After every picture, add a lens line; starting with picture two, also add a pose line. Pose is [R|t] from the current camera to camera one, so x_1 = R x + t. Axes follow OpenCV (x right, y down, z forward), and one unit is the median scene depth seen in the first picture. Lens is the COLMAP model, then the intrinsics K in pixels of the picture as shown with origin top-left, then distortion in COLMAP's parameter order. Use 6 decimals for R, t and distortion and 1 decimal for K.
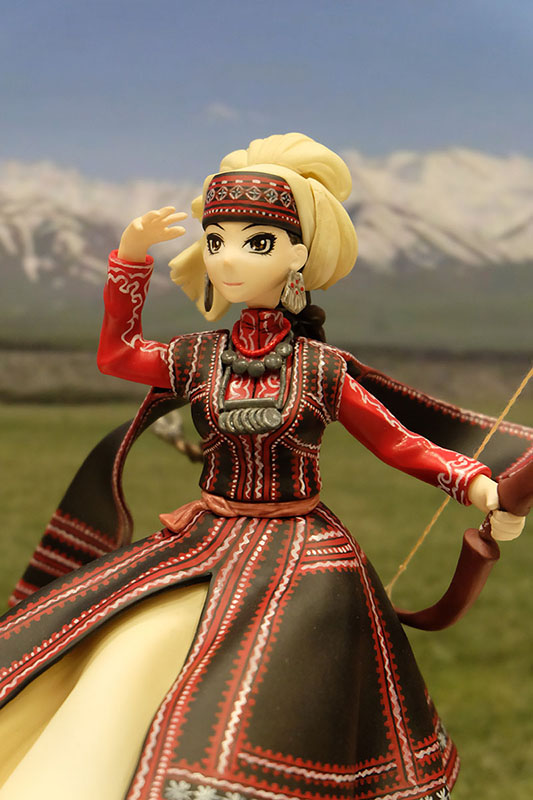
lens RADIAL K [[1770.3, 0, 264.0], [0, 1770.3, 399.8], [0, 0, 1]] dist [-0.010713, 0.000000]
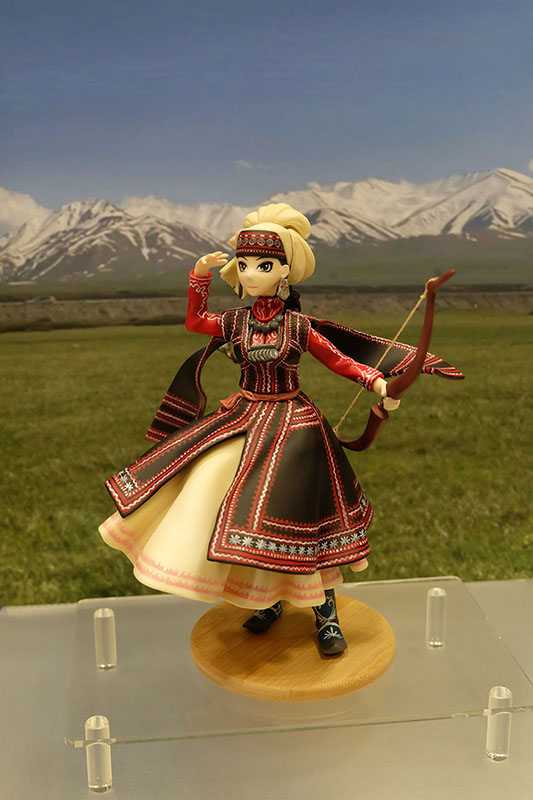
lens RADIAL K [[1155.9, 0, 269.3], [0, 1155.9, 400.1], [0, 0, 1]] dist [-0.007446, 0.000000]
pose [[0.999446, -0.030594, -0.013098, 0.014319], [0.032302, 0.986493, 0.160588, -0.146355], [0.008008, -0.160922, 0.986935, -0.301537]]
